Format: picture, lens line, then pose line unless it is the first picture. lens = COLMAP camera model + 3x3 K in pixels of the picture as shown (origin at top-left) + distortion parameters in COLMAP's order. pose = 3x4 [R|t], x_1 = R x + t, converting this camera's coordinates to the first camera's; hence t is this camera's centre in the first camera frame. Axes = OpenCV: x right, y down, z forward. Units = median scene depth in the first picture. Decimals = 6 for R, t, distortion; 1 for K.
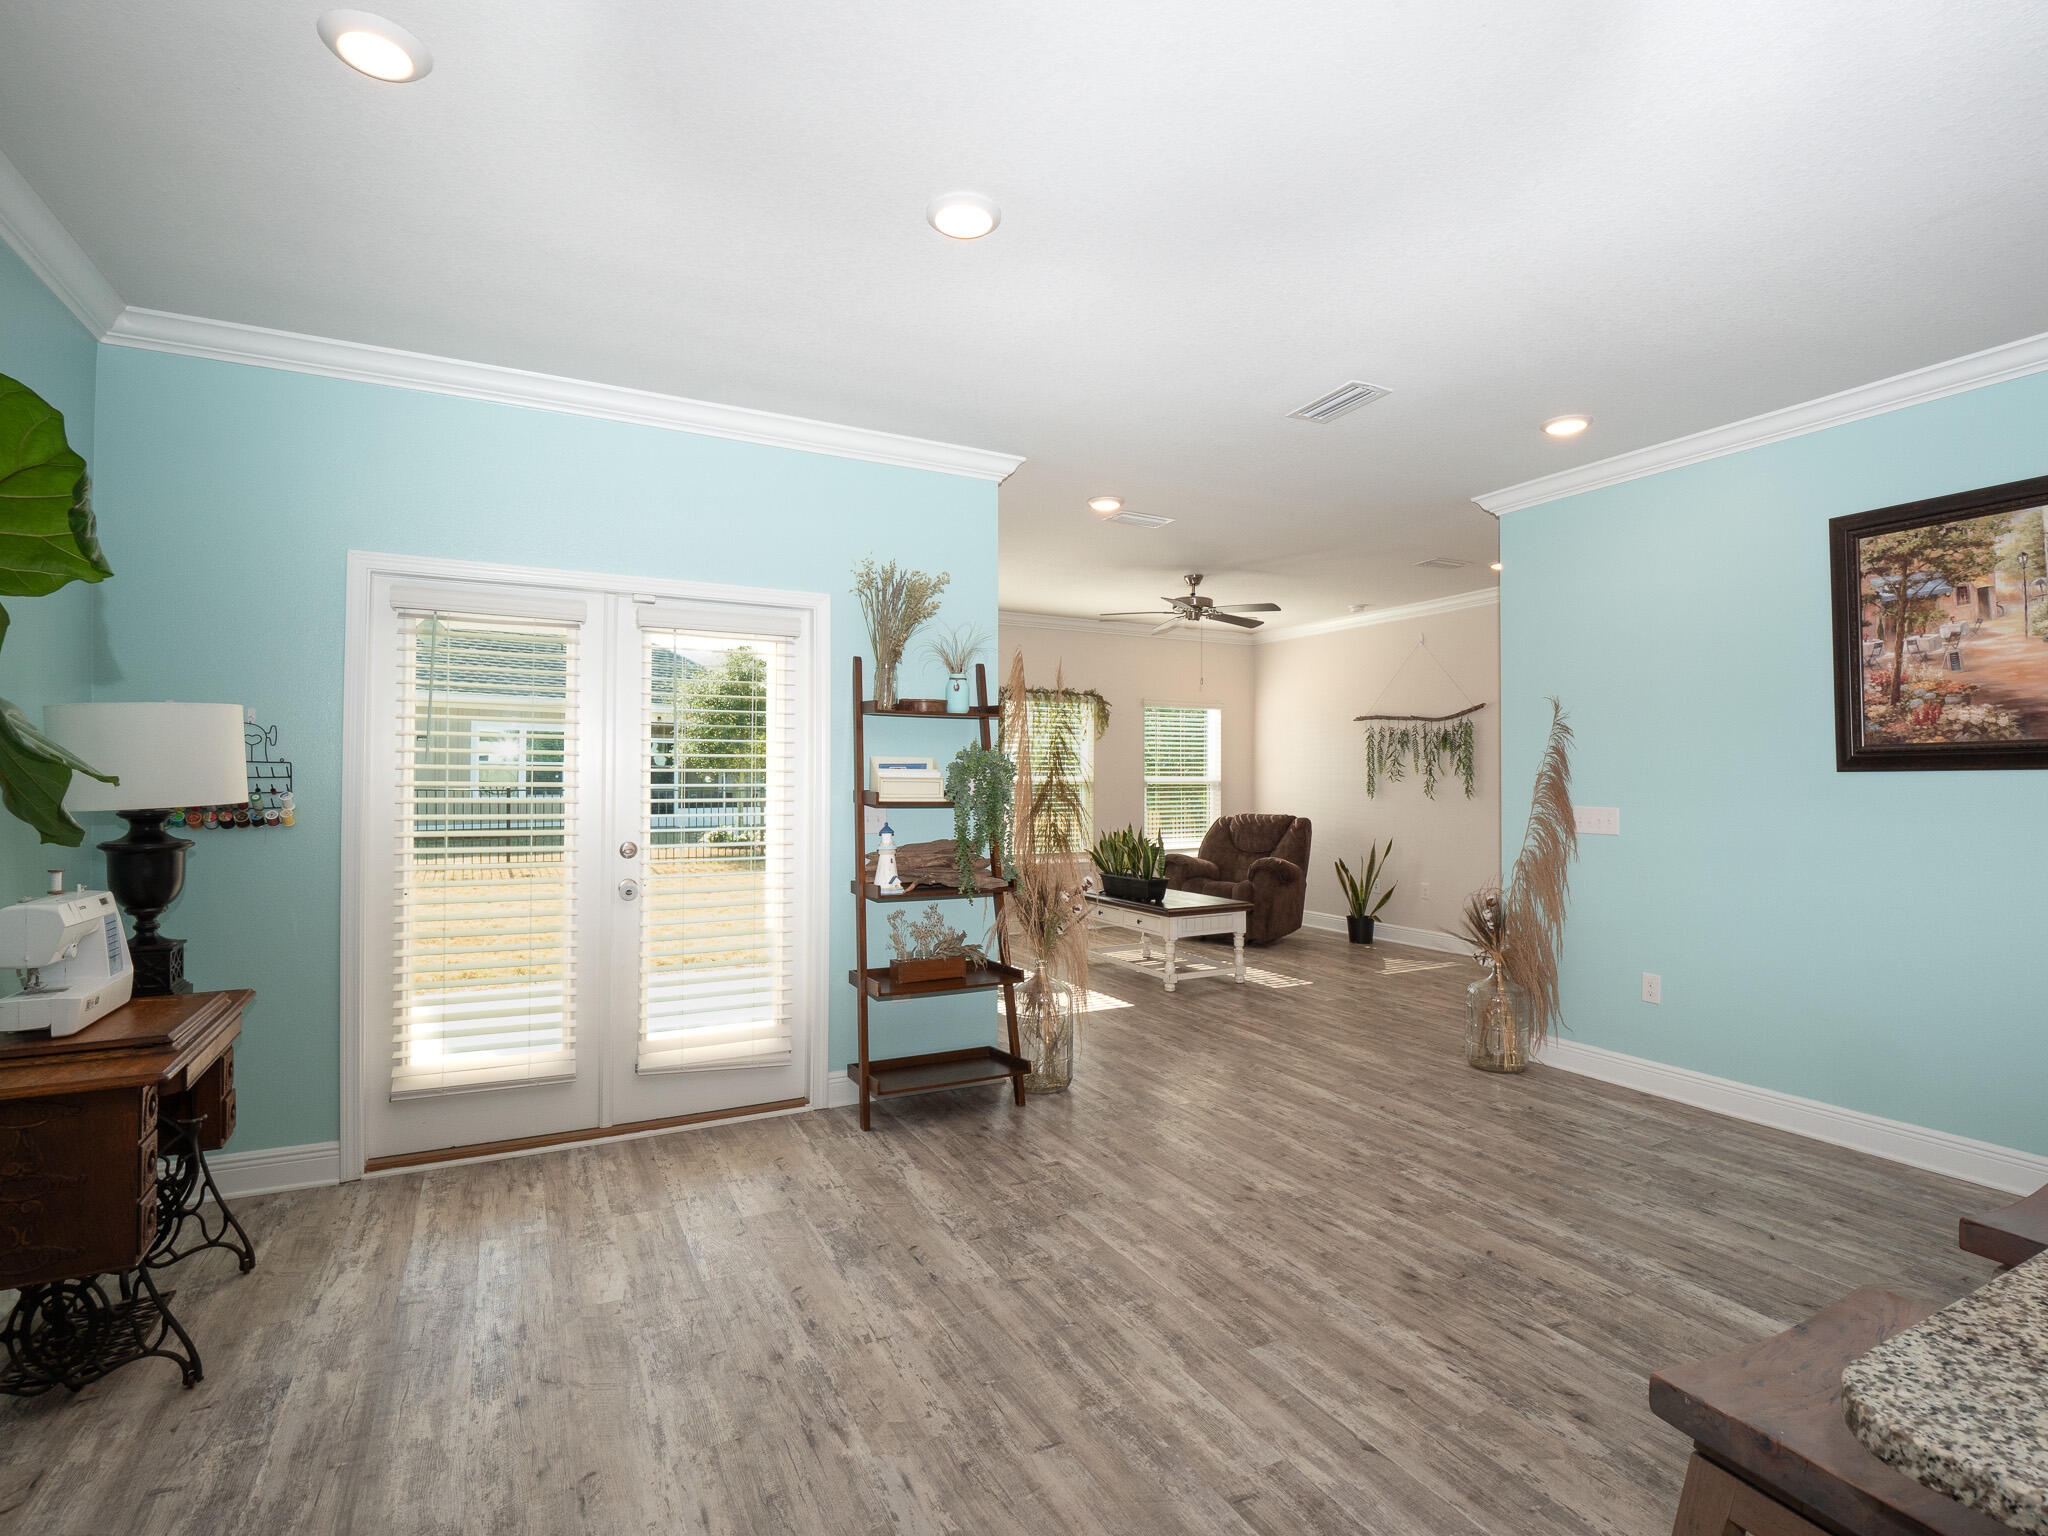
lens RADIAL K [[1010.8, 0, 1016.0], [0, 1010.8, 776.5], [0, 0, 1]] dist [-0.011243, -0.000898]
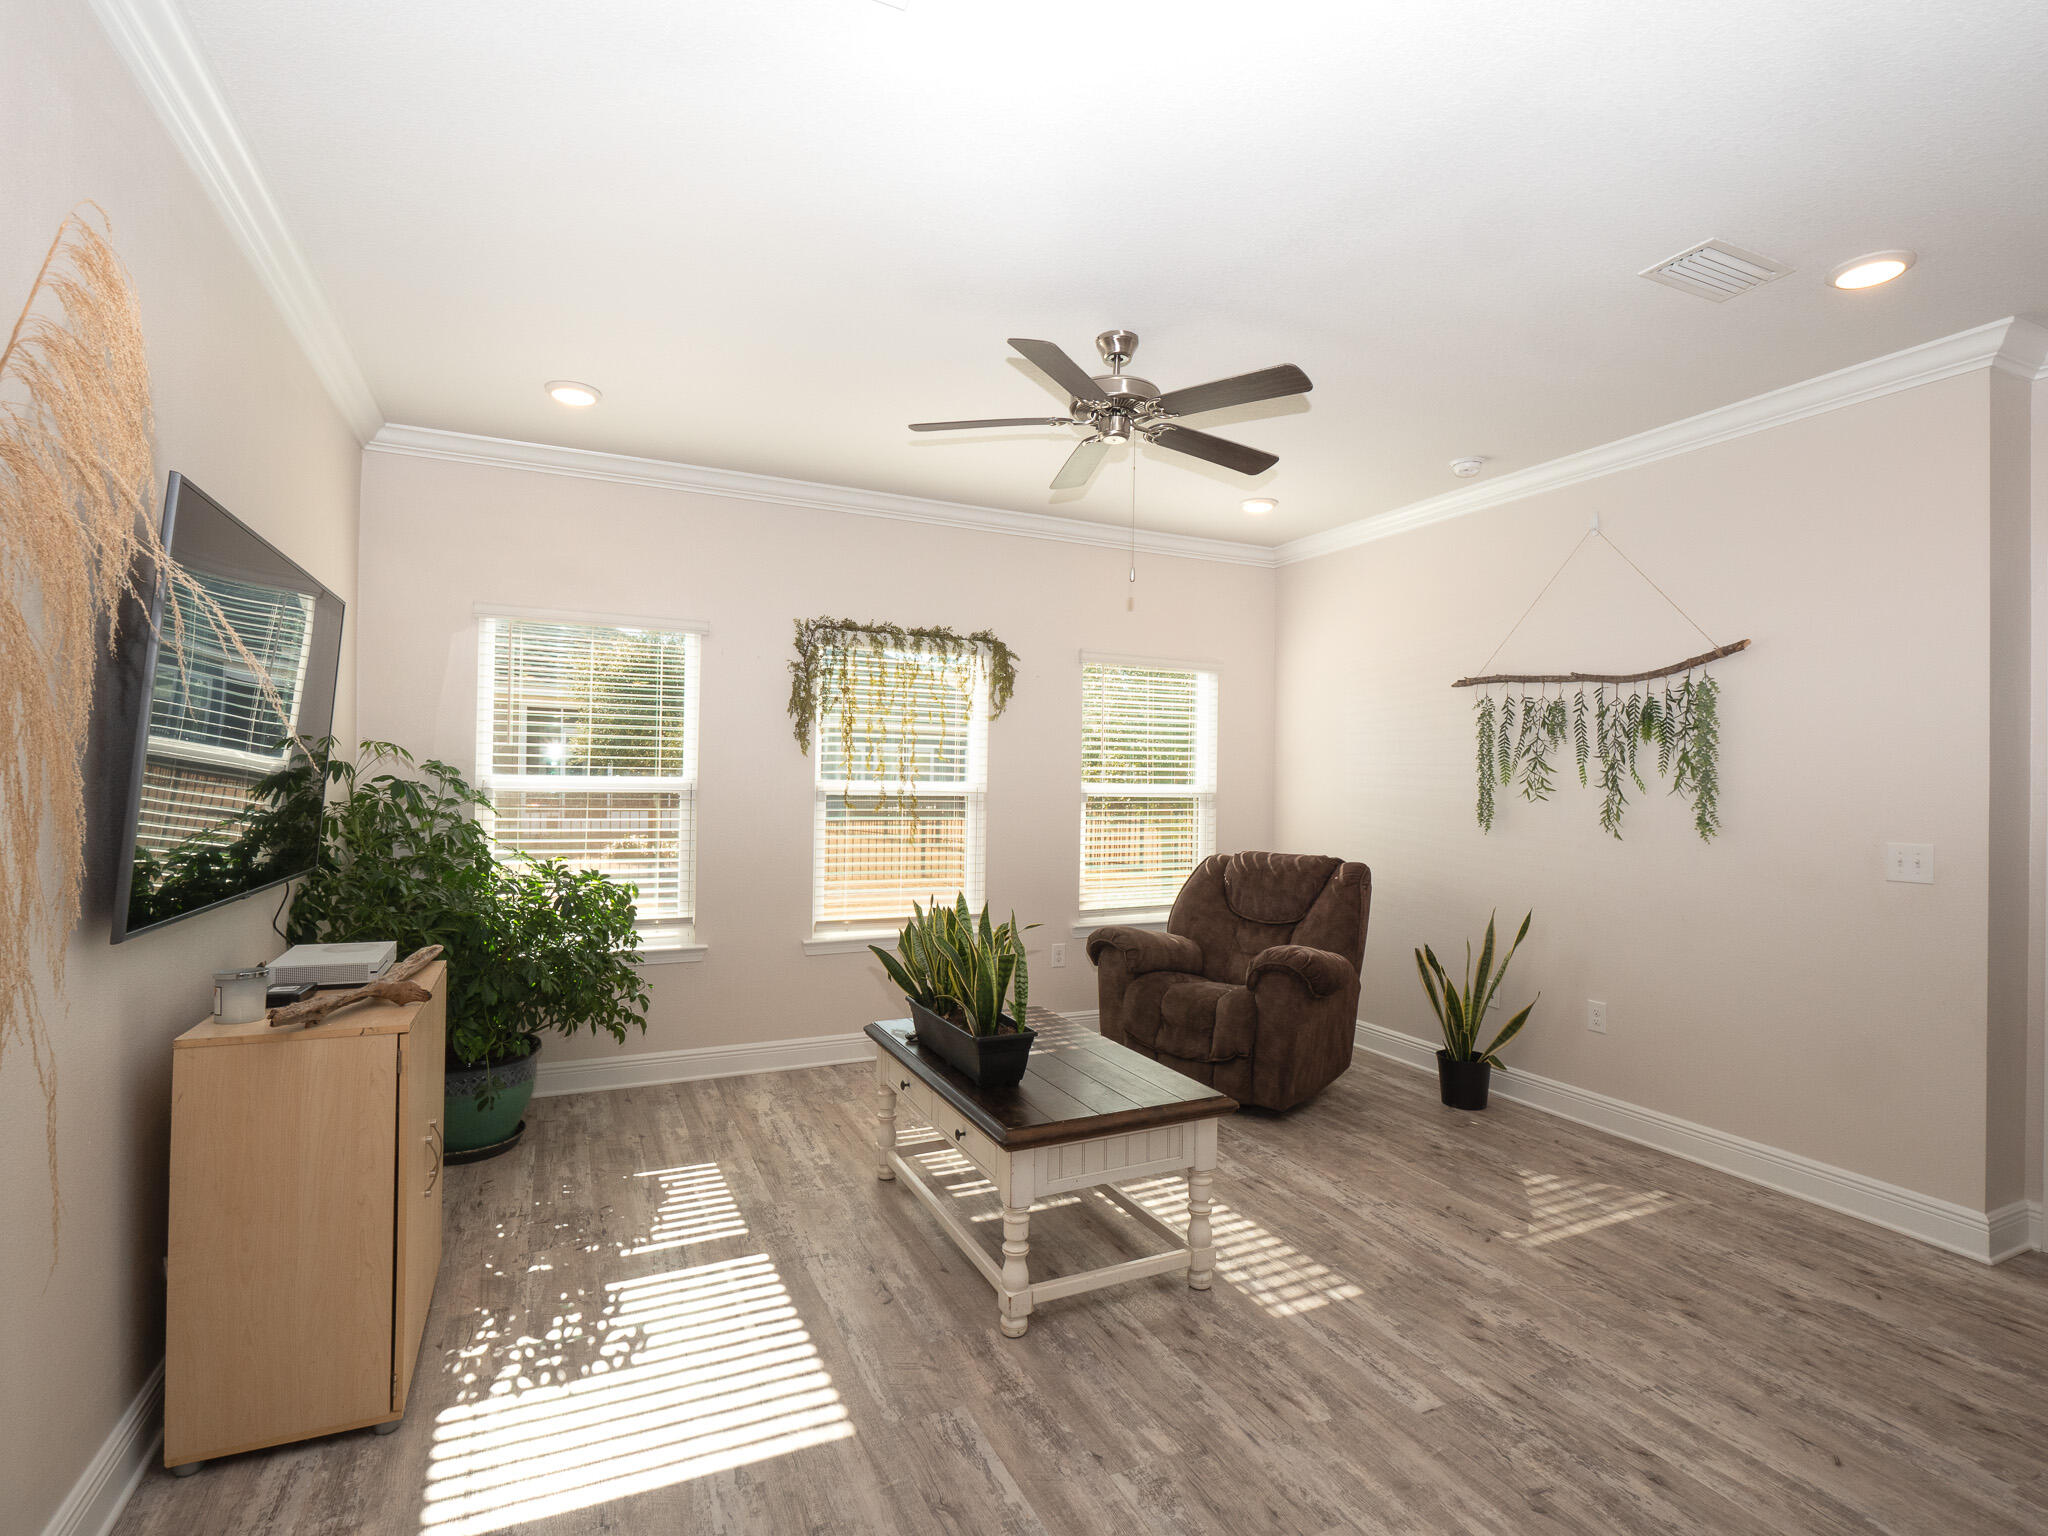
lens RADIAL K [[989.5, 0, 1025.8], [0, 989.5, 773.0], [0, 0, 1]] dist [0.000972, -0.008871]
pose [[0.998749, 0.012612, -0.048383, 0.144399], [-0.012821, 0.999910, -0.004017, -0.004025], [0.048328, 0.004633, 0.998821, 0.502901]]
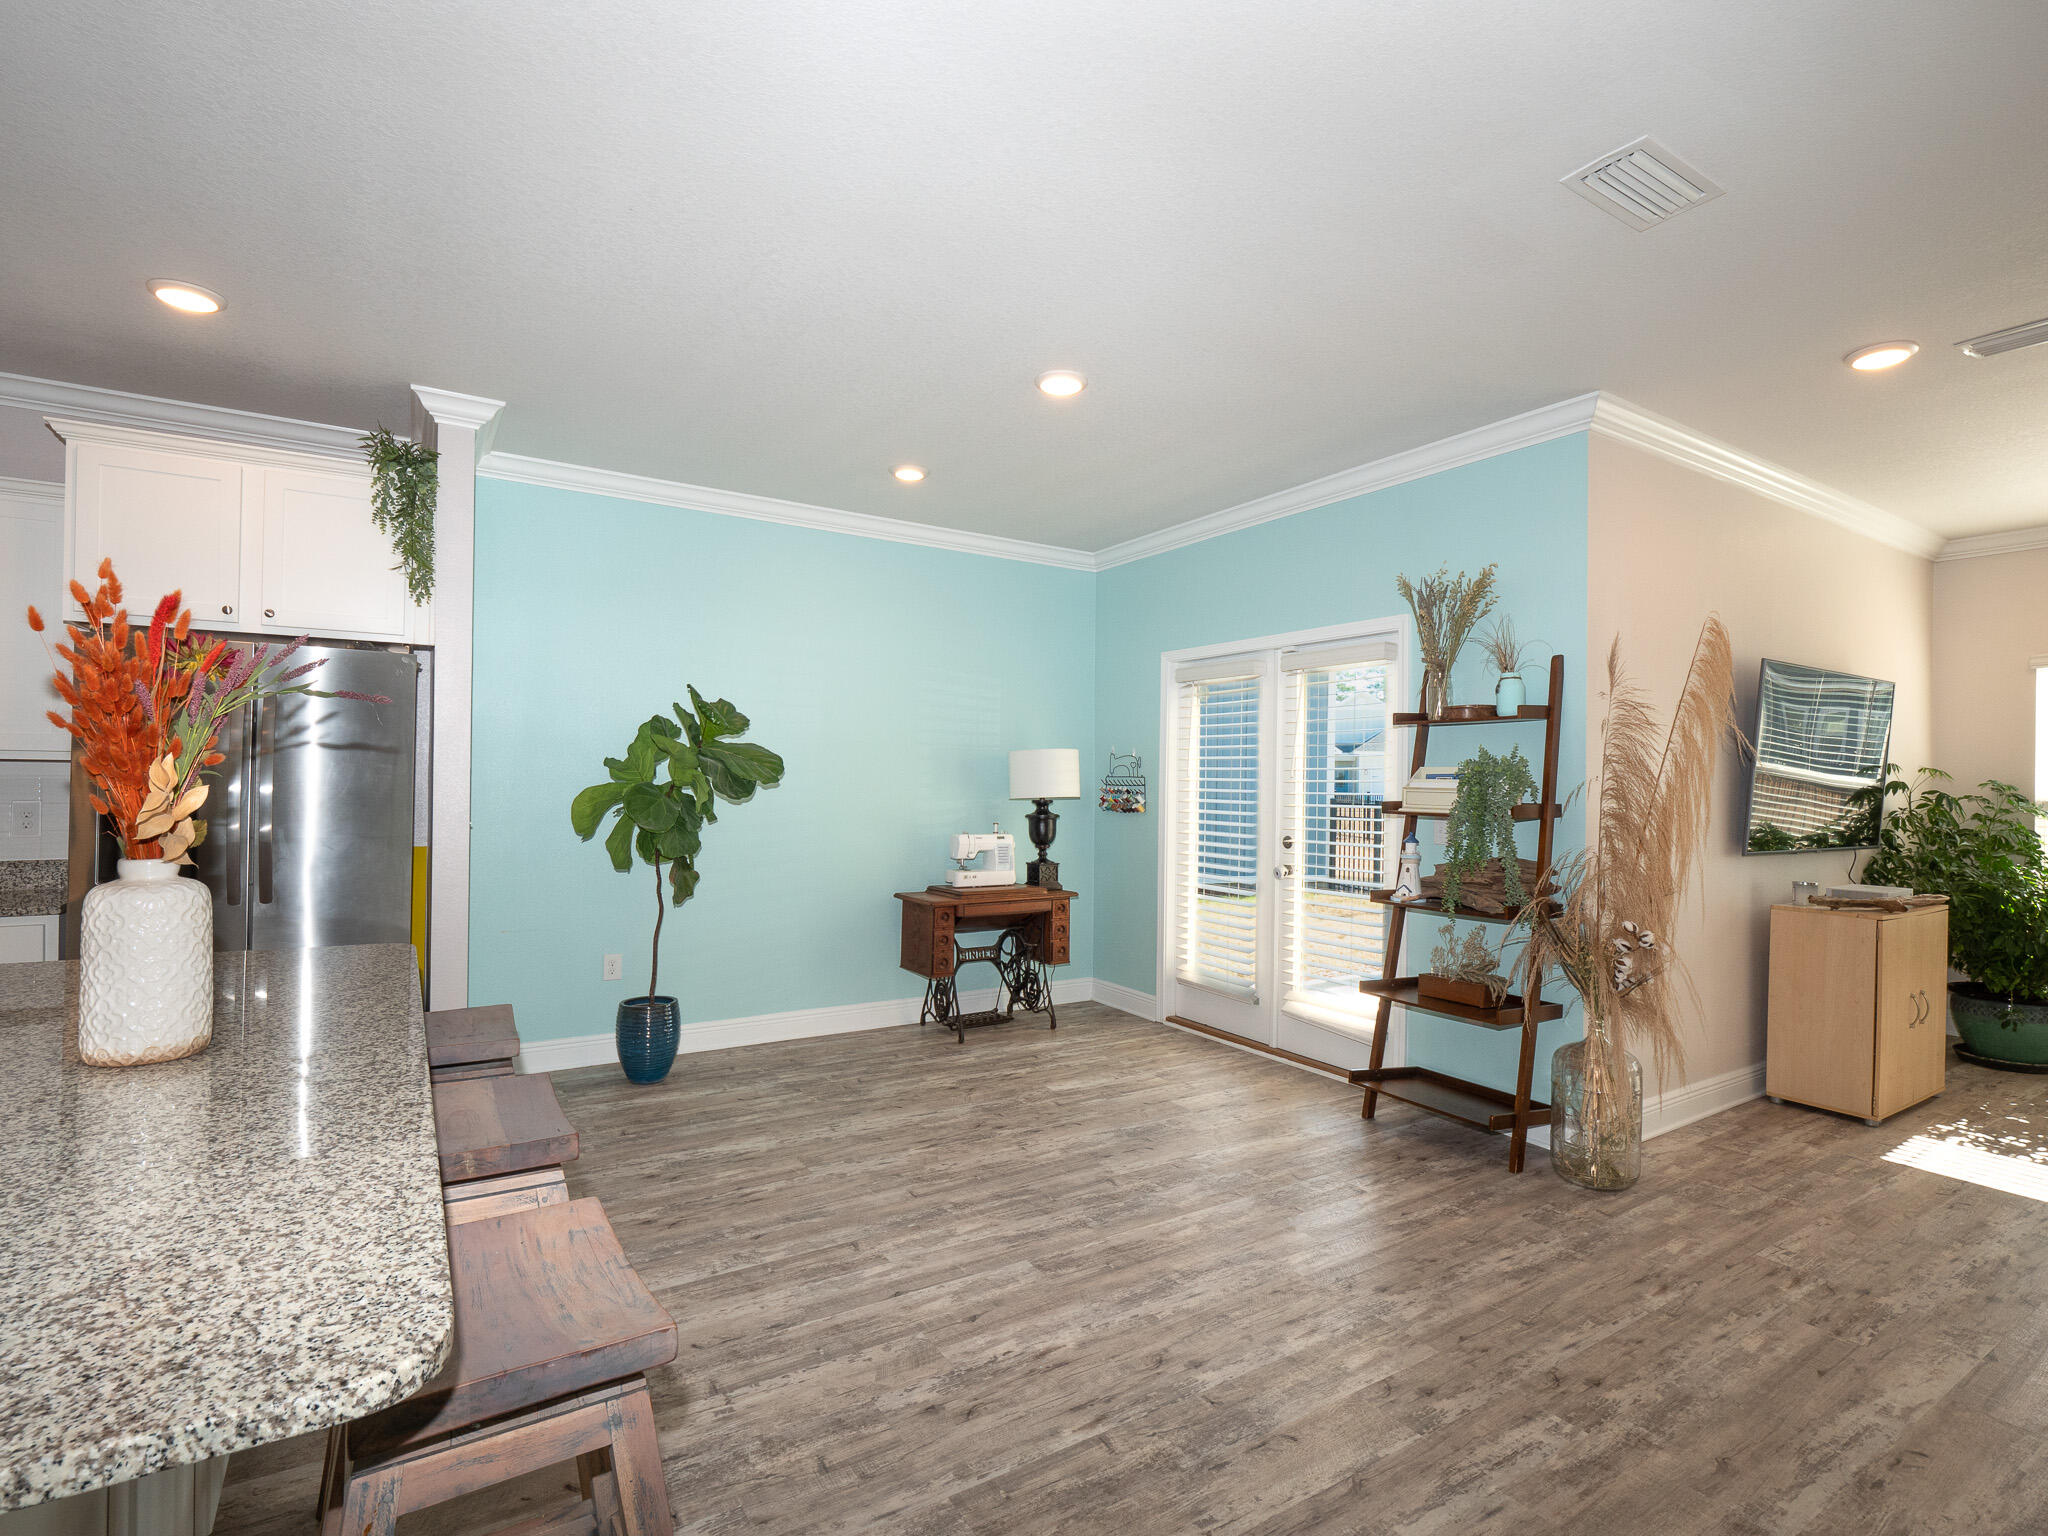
lens RADIAL K [[989.5, 0, 1025.8], [0, 989.5, 773.0], [0, 0, 1]] dist [0.000972, -0.008871]
pose [[0.079059, -0.012329, -0.996794, 0.436902], [-0.010960, 0.999852, -0.013236, 0.002351], [0.996810, 0.011971, 0.078912, 0.279355]]
